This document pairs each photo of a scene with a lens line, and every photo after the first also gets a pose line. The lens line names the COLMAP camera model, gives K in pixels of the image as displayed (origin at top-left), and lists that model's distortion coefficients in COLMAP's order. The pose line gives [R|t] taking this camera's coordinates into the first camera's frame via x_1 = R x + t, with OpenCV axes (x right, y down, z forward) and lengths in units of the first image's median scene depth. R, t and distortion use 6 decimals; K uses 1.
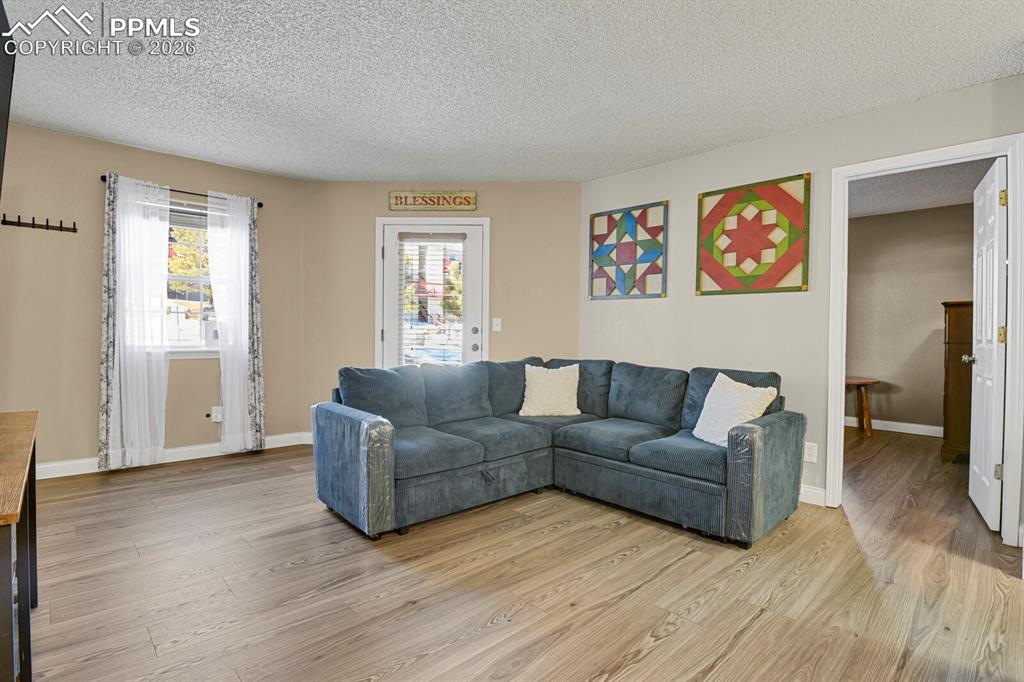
lens RADIAL K [[498.9, 0, 517.1], [0, 498.9, 341.8], [0, 0, 1]] dist [-0.020978, -0.005066]
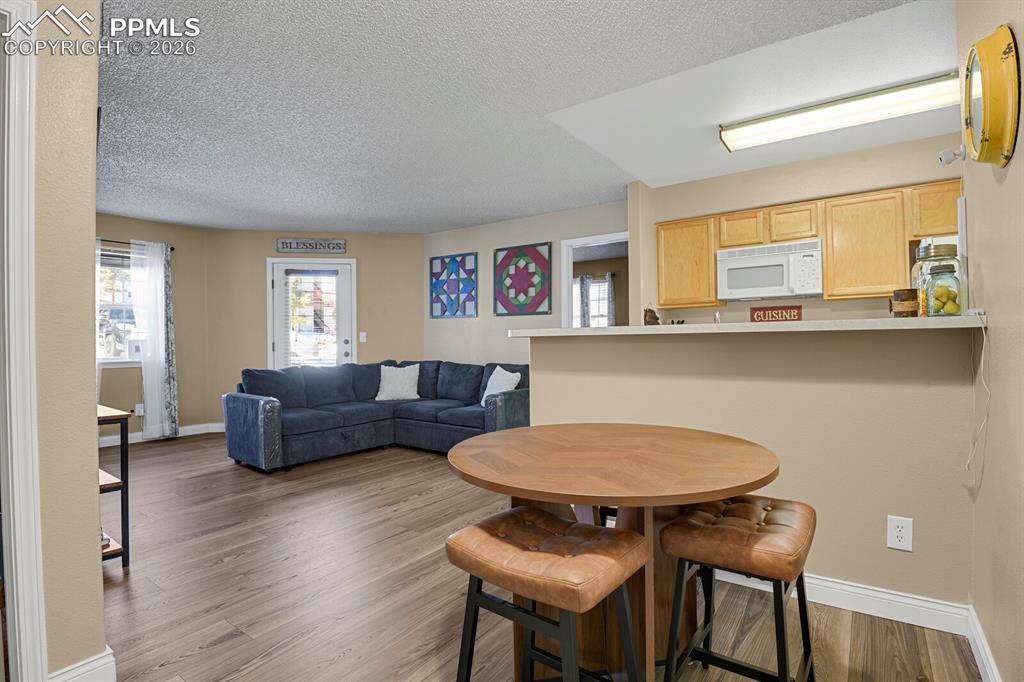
lens RADIAL K [[498.9, 0, 516.3], [0, 498.9, 341.9], [0, 0, 1]] dist [-0.020978, -0.005066]
pose [[0.982297, -0.018917, 0.186375, 0.140223], [0.021817, 0.999671, -0.013519, 0.006938], [-0.186058, 0.017346, 0.982386, -0.494086]]
